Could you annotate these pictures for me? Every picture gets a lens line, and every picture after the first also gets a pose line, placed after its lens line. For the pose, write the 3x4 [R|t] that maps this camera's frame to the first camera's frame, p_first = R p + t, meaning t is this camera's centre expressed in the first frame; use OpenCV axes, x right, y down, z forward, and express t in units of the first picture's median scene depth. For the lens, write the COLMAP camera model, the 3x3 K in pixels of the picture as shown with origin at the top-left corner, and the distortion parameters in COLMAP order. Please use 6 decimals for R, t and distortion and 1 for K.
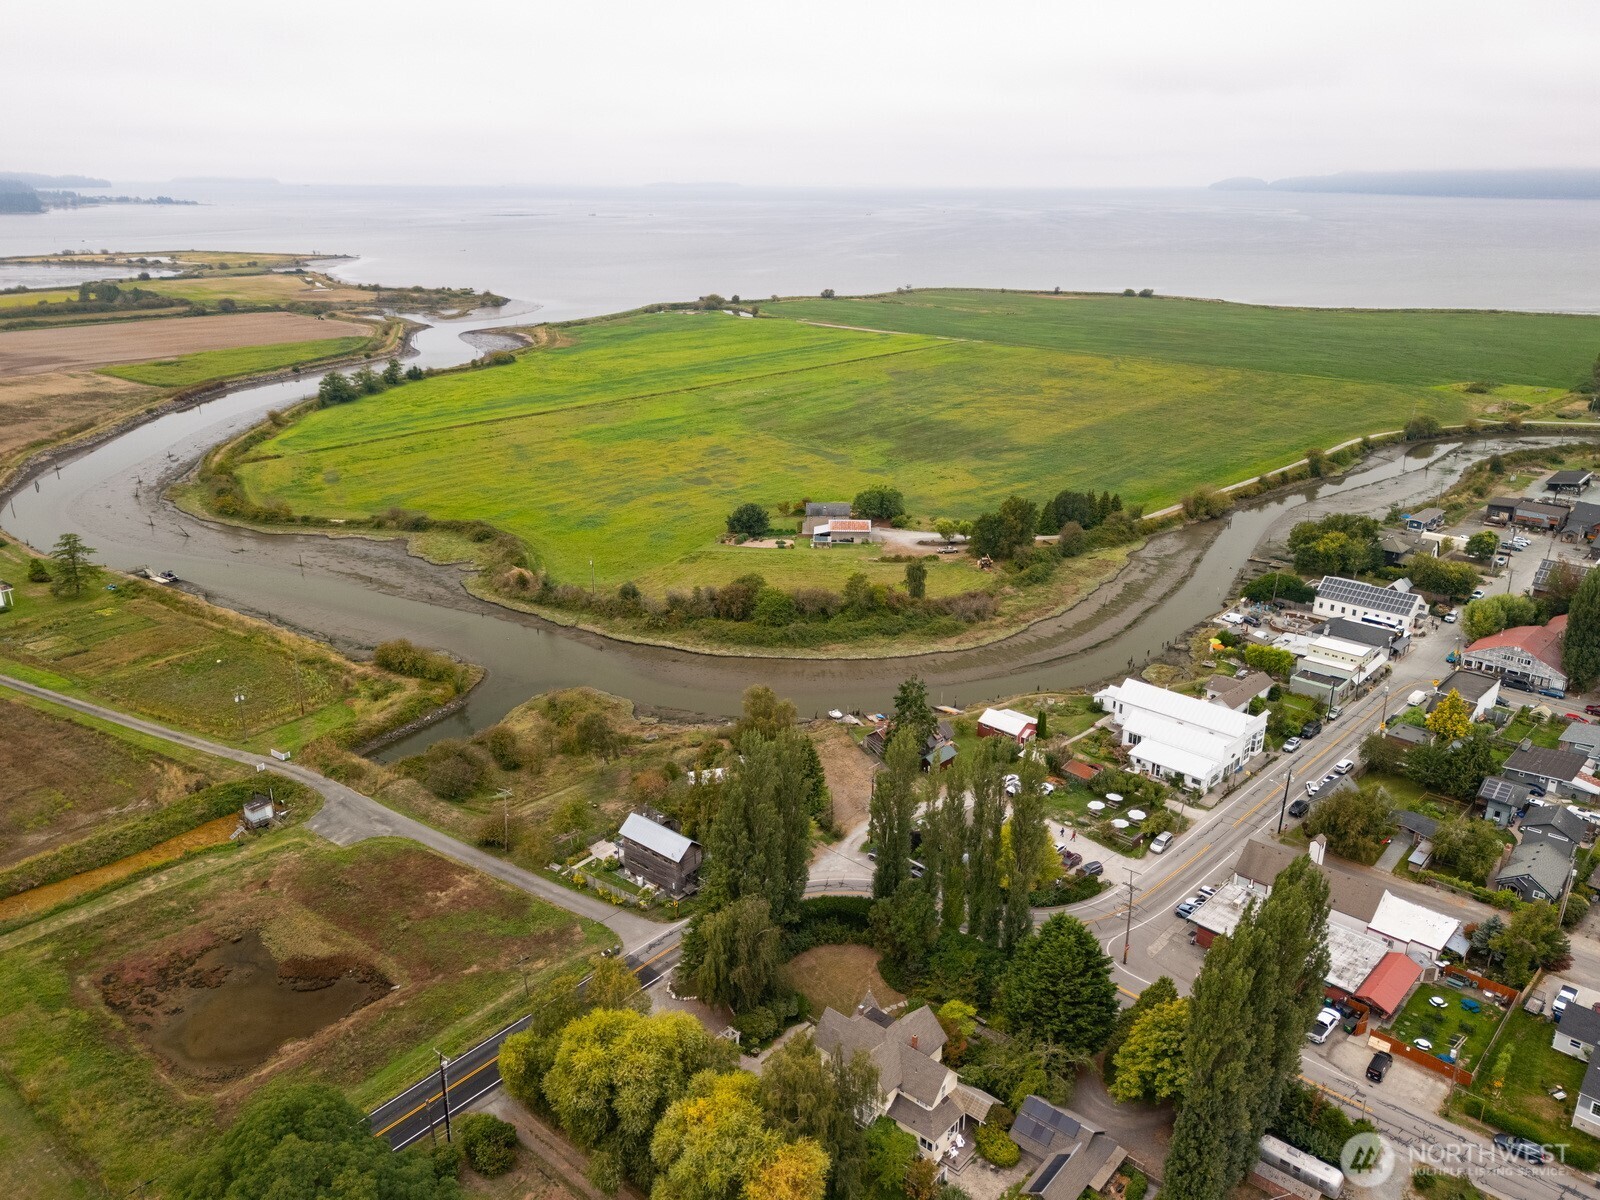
lens RADIAL K [[1183.7, 0, 796.5], [0, 1183.7, 607.0], [0, 0, 1]] dist [0.080351, -0.076416]
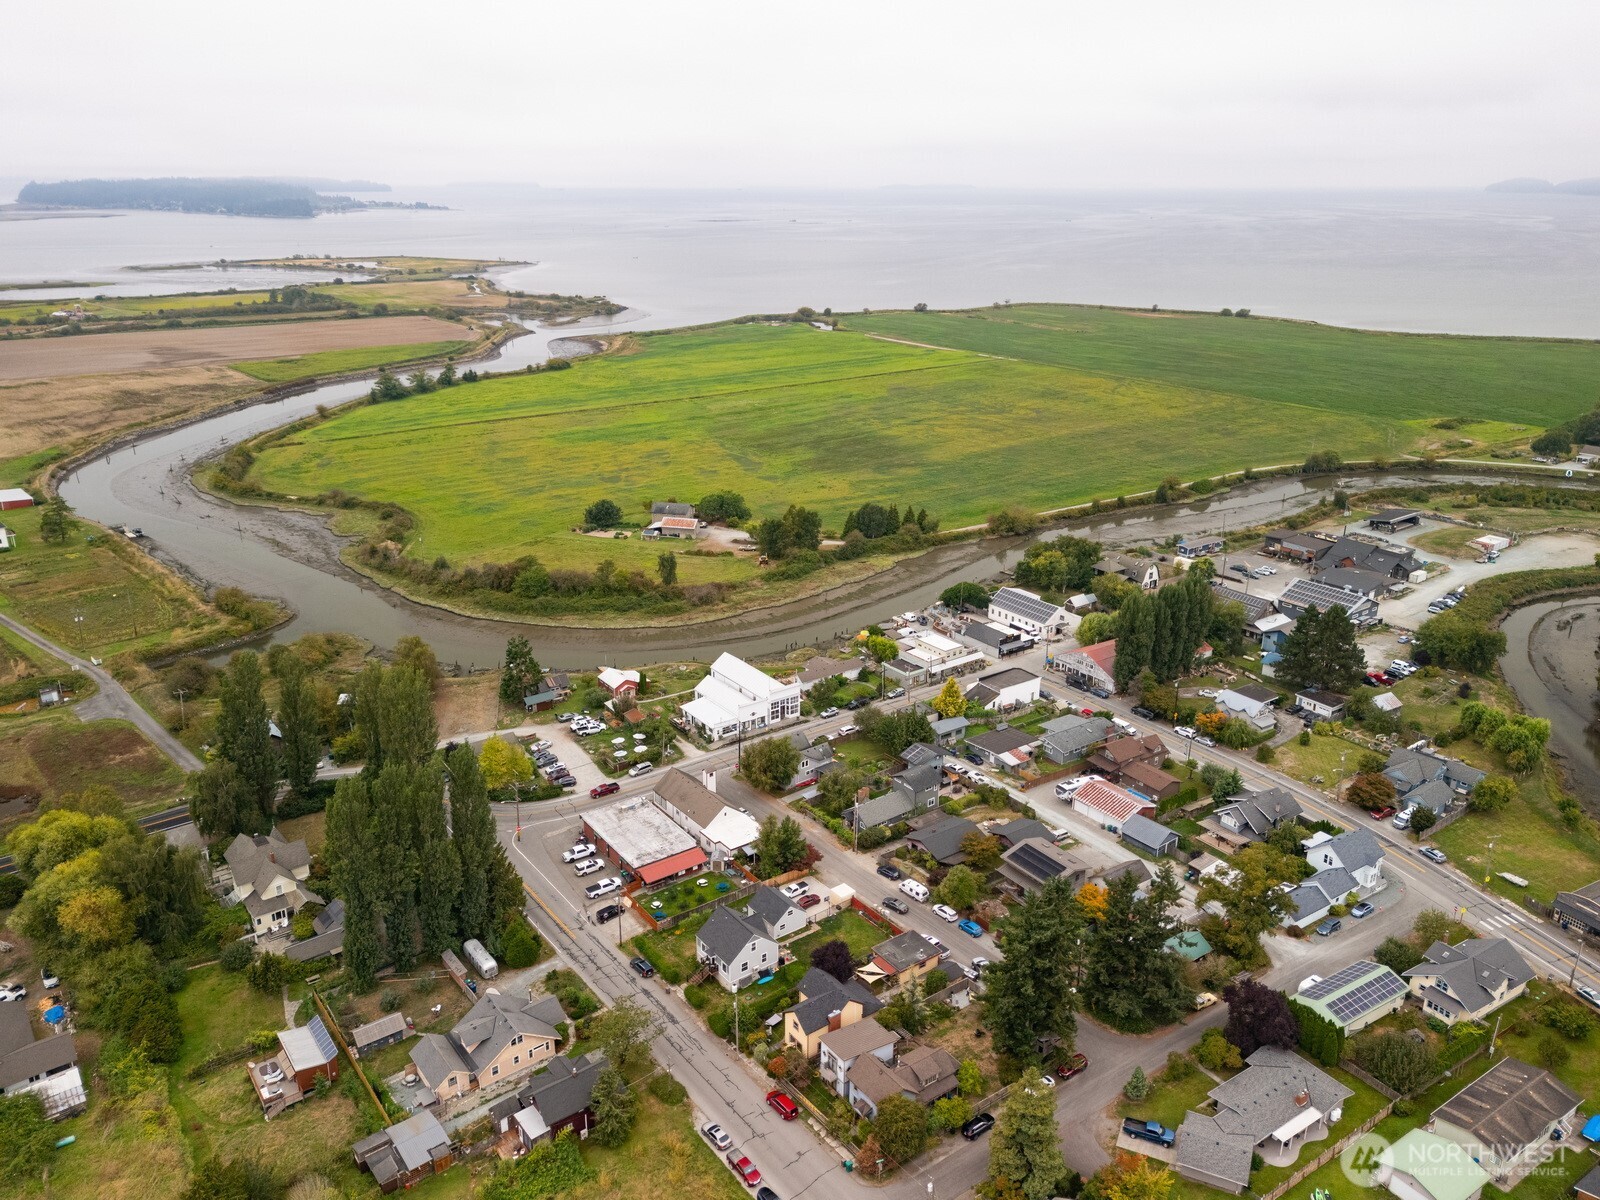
lens RADIAL K [[1183.7, 0, 796.5], [0, 1183.7, 607.0], [0, 0, 1]] dist [0.080351, -0.076416]
pose [[0.981020, 0.066058, -0.182308, 0.332429], [-0.066071, 0.997797, 0.006009, -0.000174], [0.182303, 0.006150, 0.983223, -0.119659]]
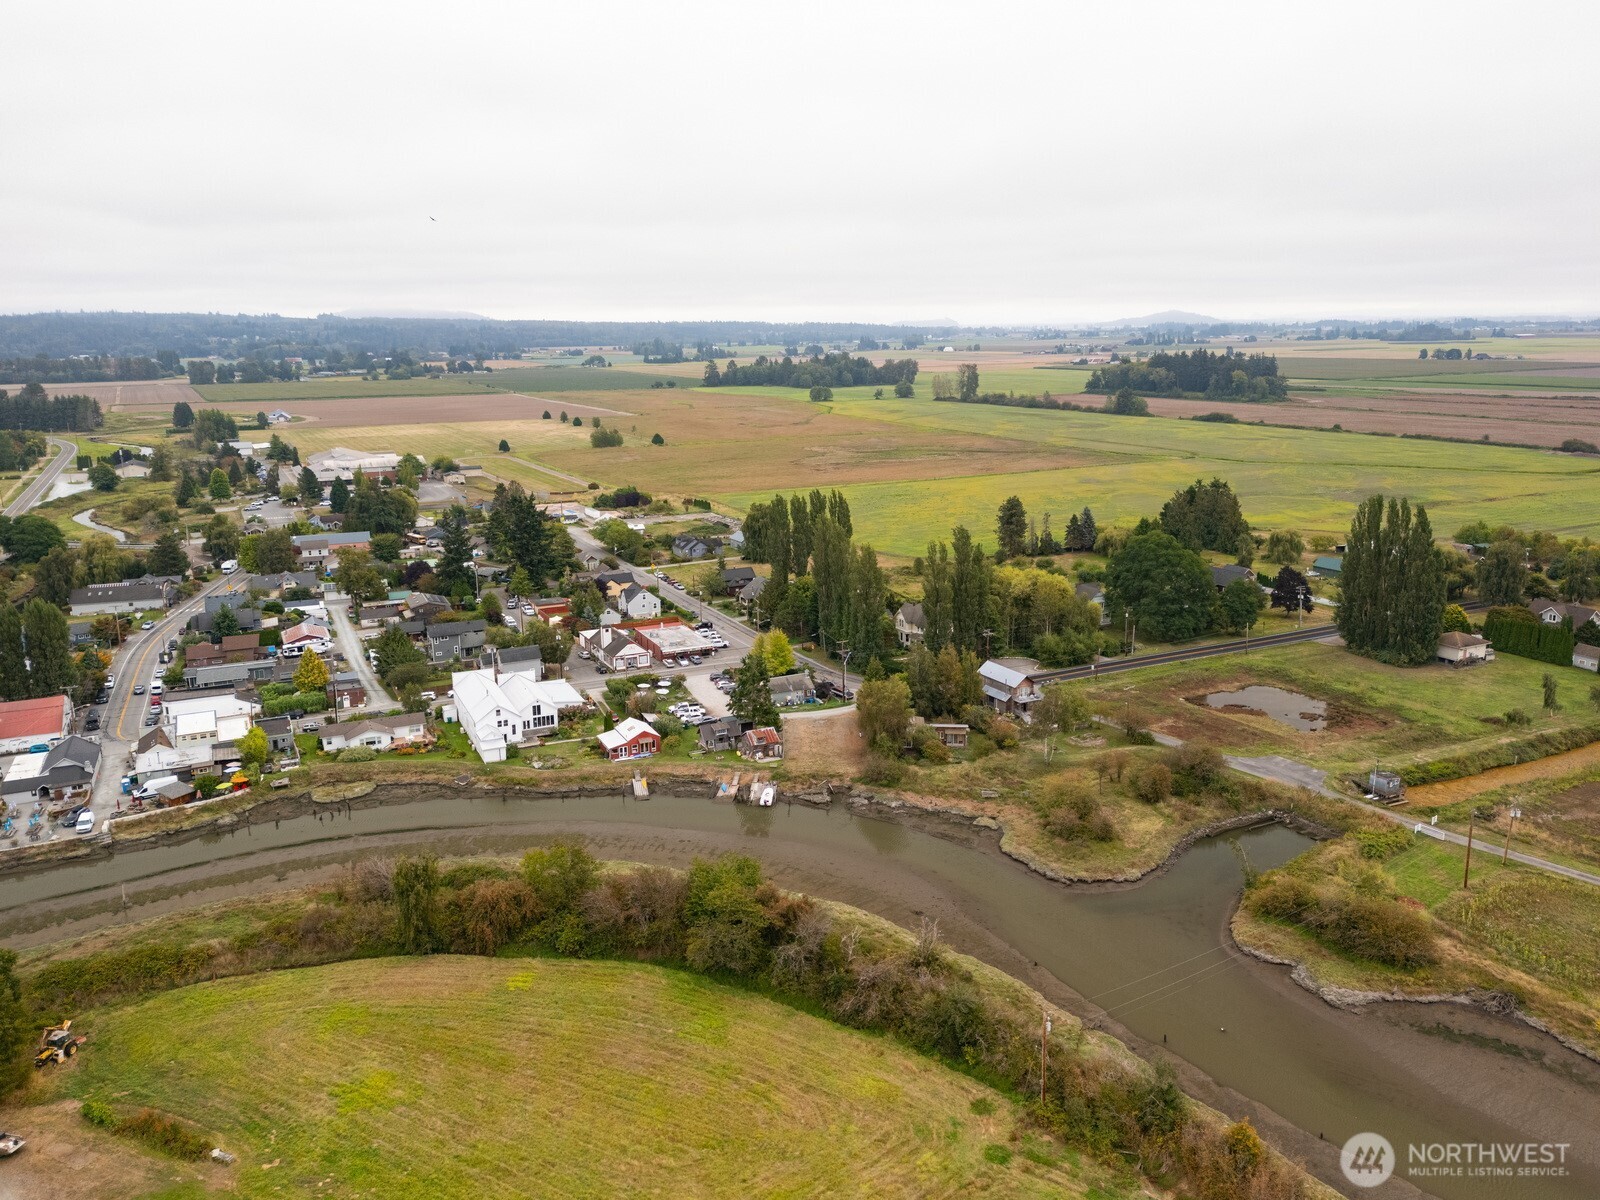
lens RADIAL K [[1197.5, 0, 797.2], [0, 1197.5, 598.8], [0, 0, 1]] dist [0.110201, -0.159665]
pose [[-0.927927, -0.074758, 0.365189, -0.173338], [0.133575, 0.847938, 0.512990, -0.280426], [-0.348008, 0.524797, -0.776839, 0.939748]]
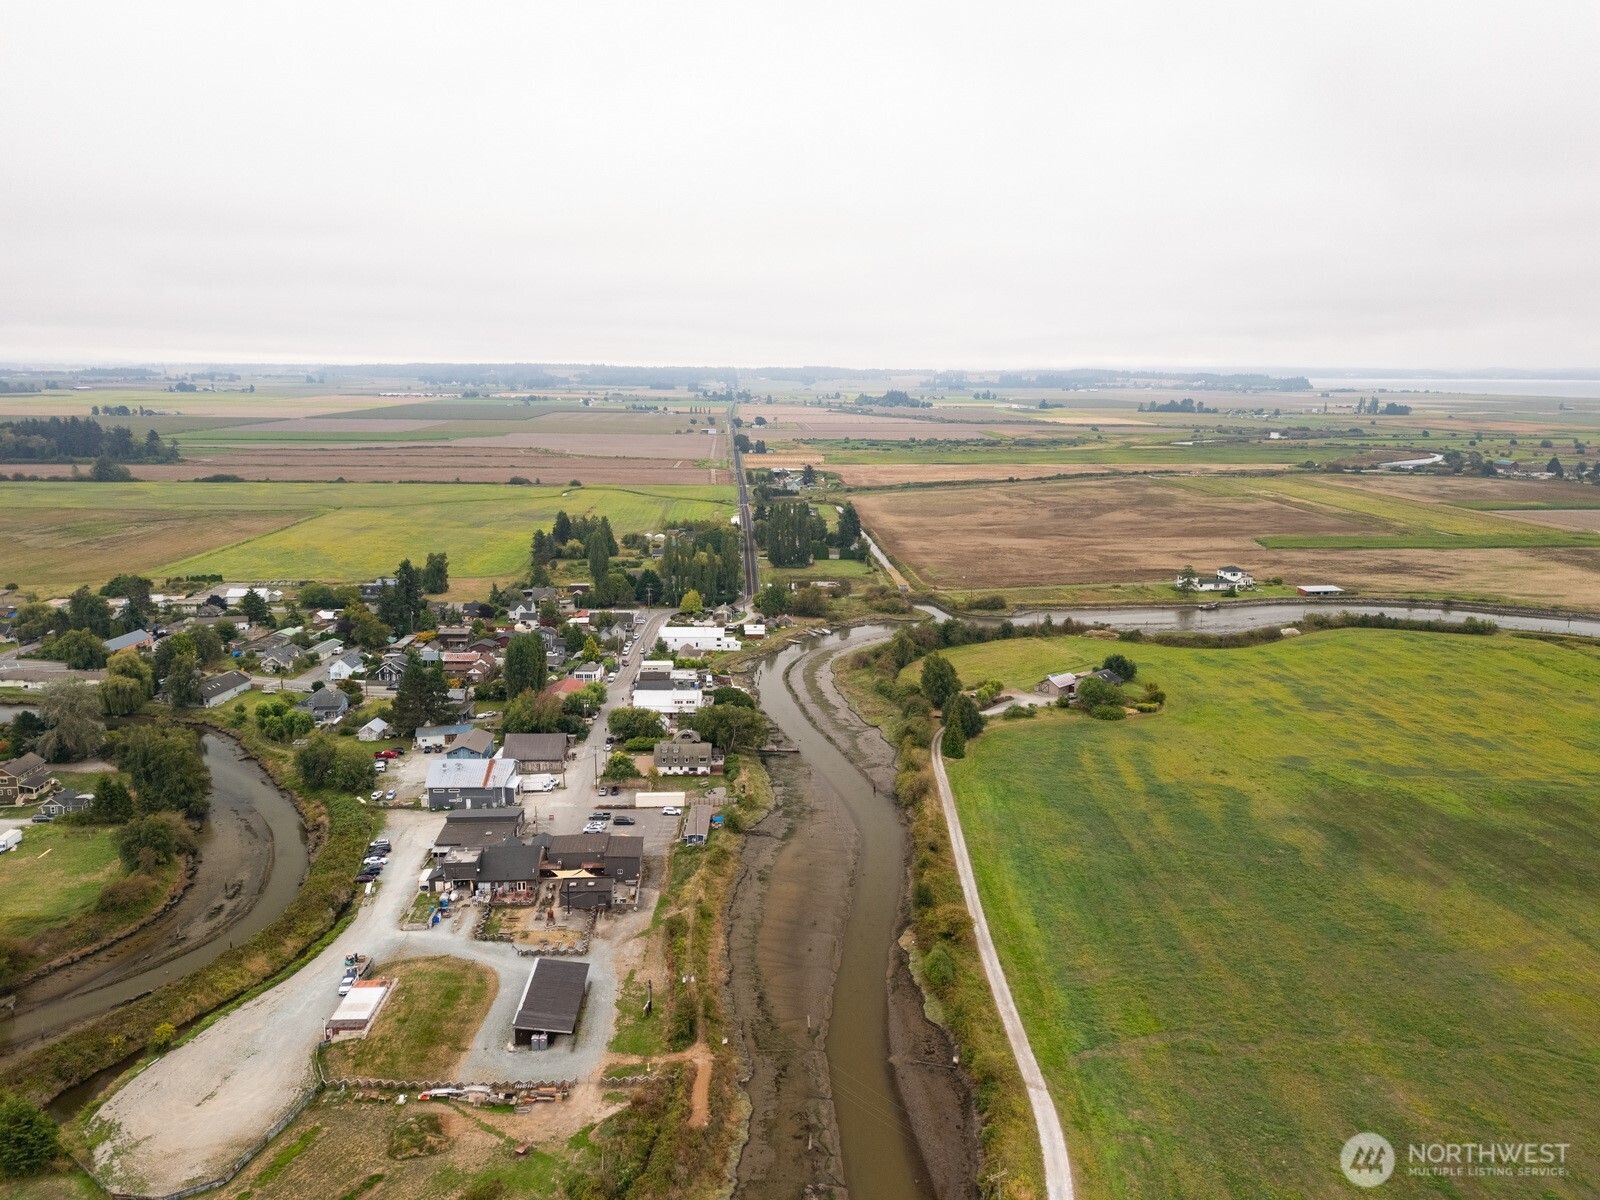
lens RADIAL K [[1154.3, 0, 797.0], [0, 1154.3, 633.8], [0, 0, 1]] dist [0.077989, -0.080919]
pose [[-0.721845, 0.148252, -0.675988, 0.896787], [-0.240554, 0.862128, 0.445947, -0.498926], [0.648901, 0.484517, -0.586661, 1.309497]]
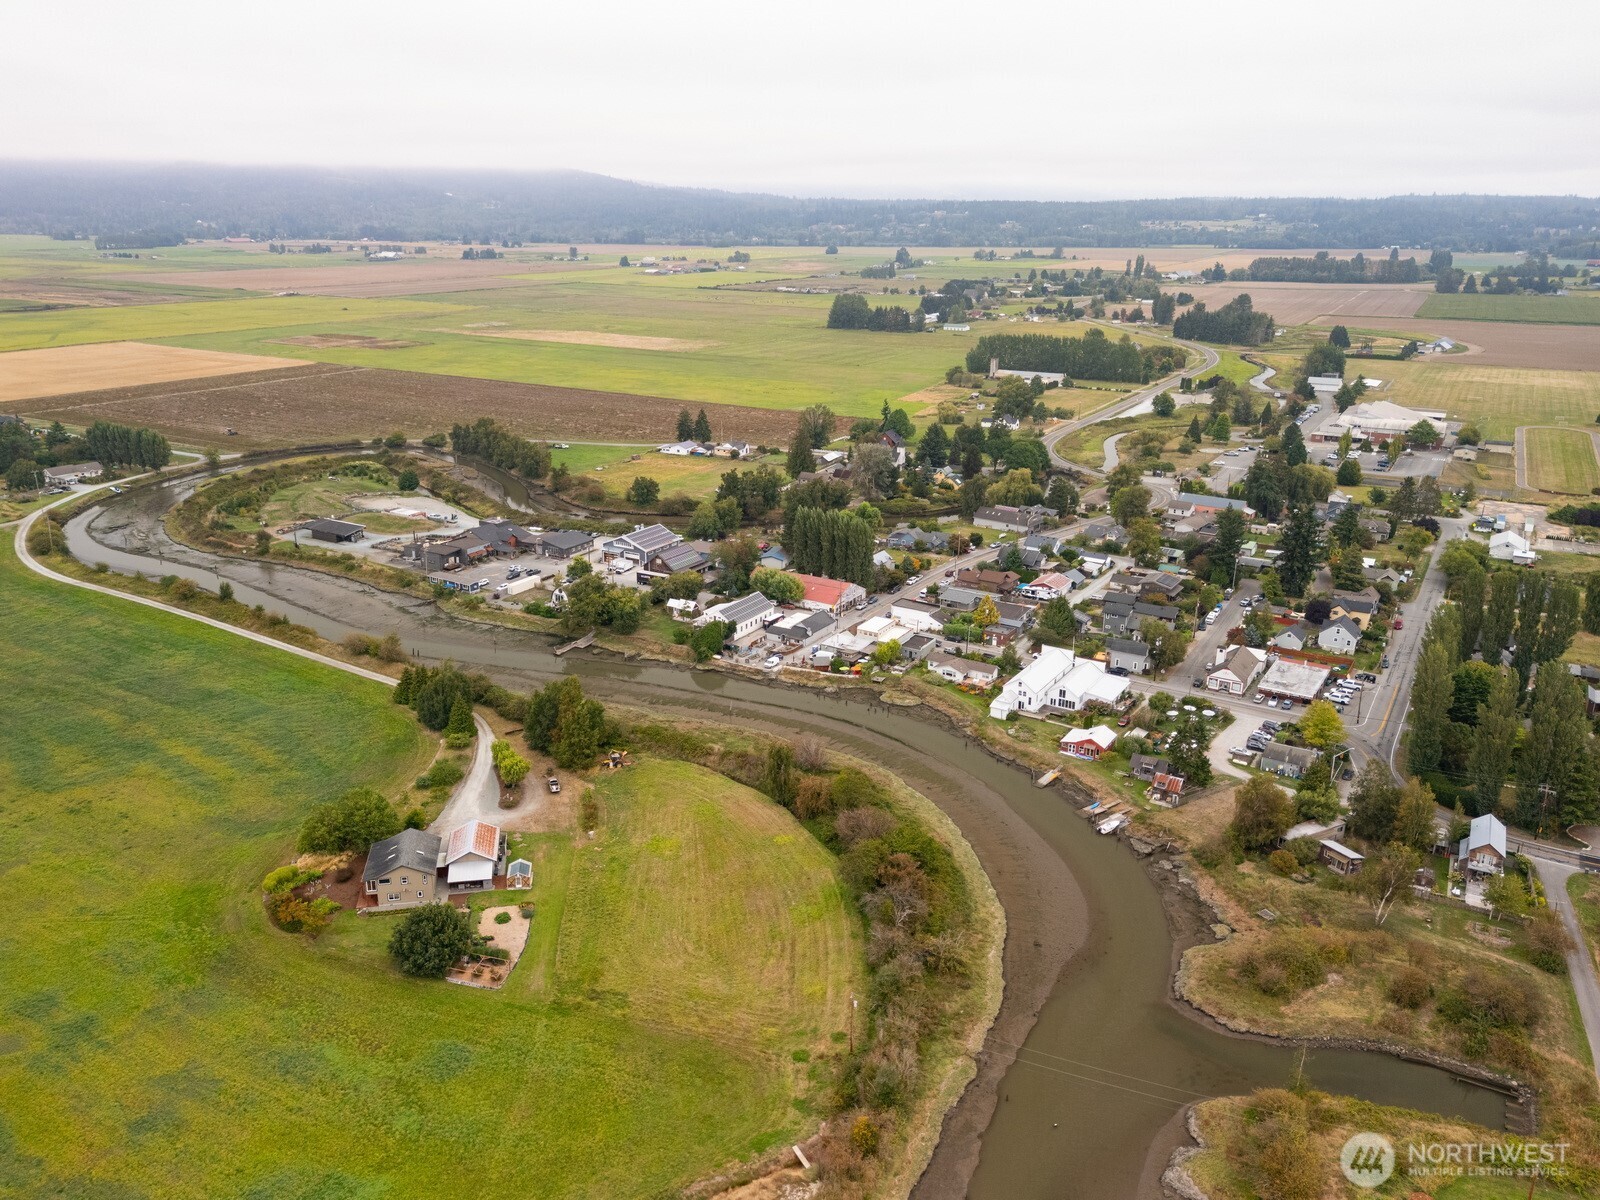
lens RADIAL K [[1215.4, 0, 781.8], [0, 1215.4, 598.4], [0, 0, 1]] dist [0.082029, -0.086813]
pose [[-0.190936, -0.305435, 0.932874, -0.484970], [0.321028, 0.878666, 0.353393, -0.315541], [-0.927623, 0.366954, -0.069715, 0.741830]]
